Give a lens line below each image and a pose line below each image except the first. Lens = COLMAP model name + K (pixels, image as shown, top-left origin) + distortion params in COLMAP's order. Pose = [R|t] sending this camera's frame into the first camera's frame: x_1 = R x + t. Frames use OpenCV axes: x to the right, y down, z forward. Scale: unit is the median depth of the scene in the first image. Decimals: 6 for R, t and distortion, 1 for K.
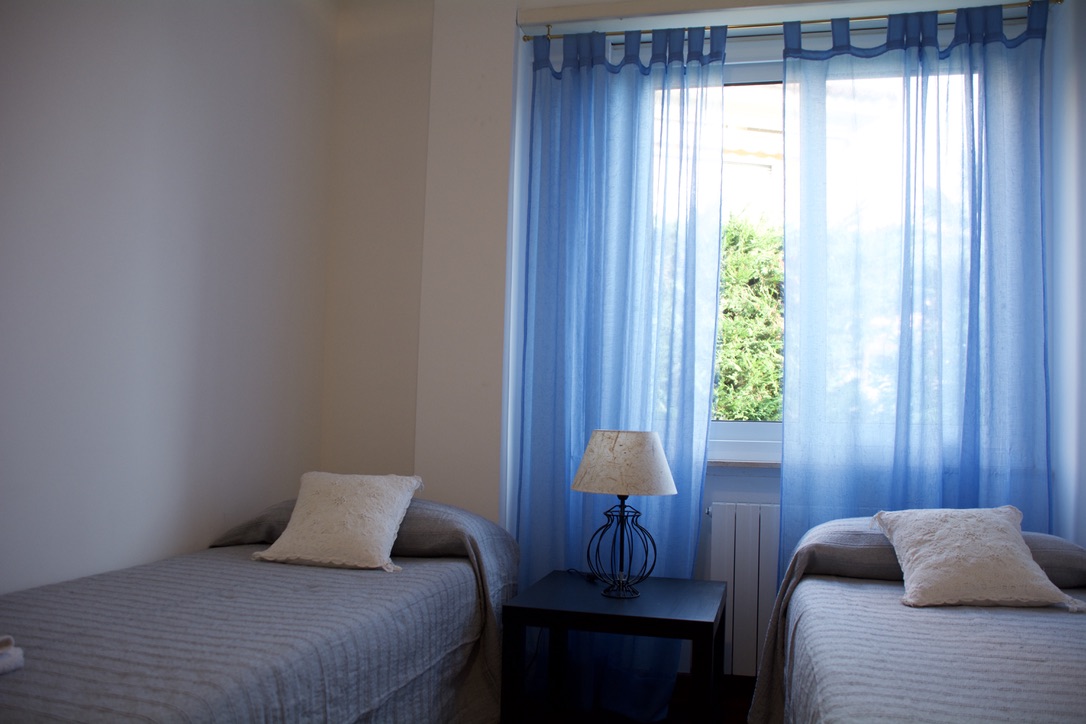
lens RADIAL K [[895.7, 0, 536.0], [0, 895.7, 368.3], [0, 0, 1]] dist [-0.141025, 0.126580]
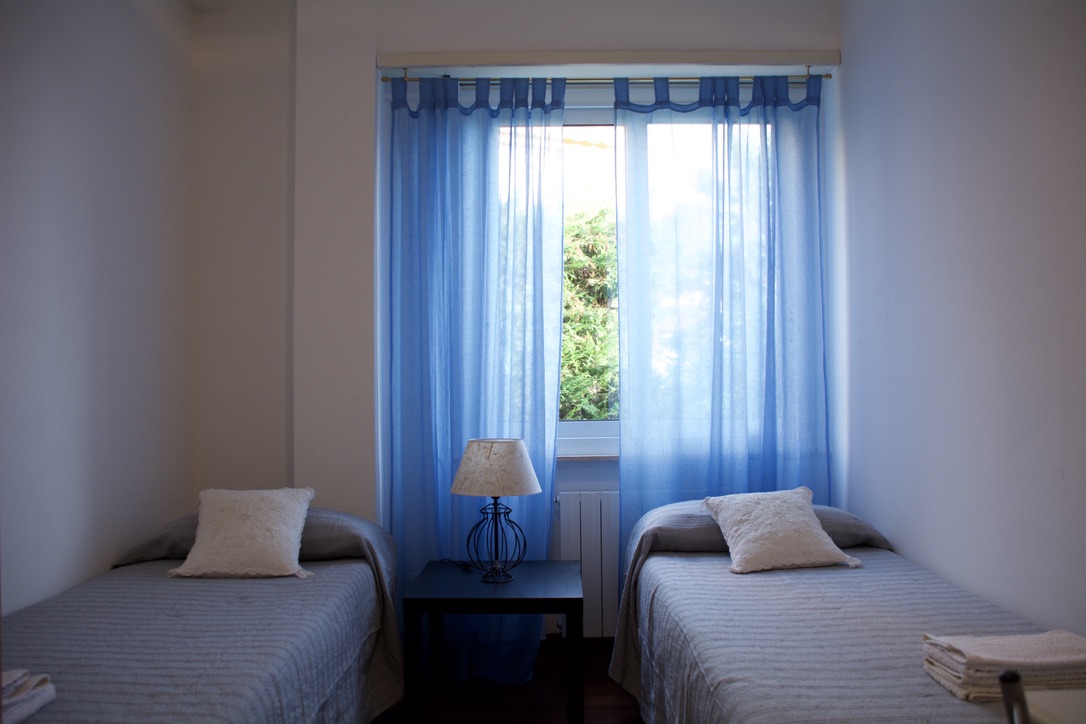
lens RADIAL K [[895.7, 0, 536.0], [0, 895.7, 368.3], [0, 0, 1]] dist [-0.141025, 0.126580]
pose [[0.970168, -0.033255, 0.240142, -0.123098], [0.024217, 0.998886, 0.040490, -0.067801], [-0.241221, -0.033466, 0.969893, -0.138748]]
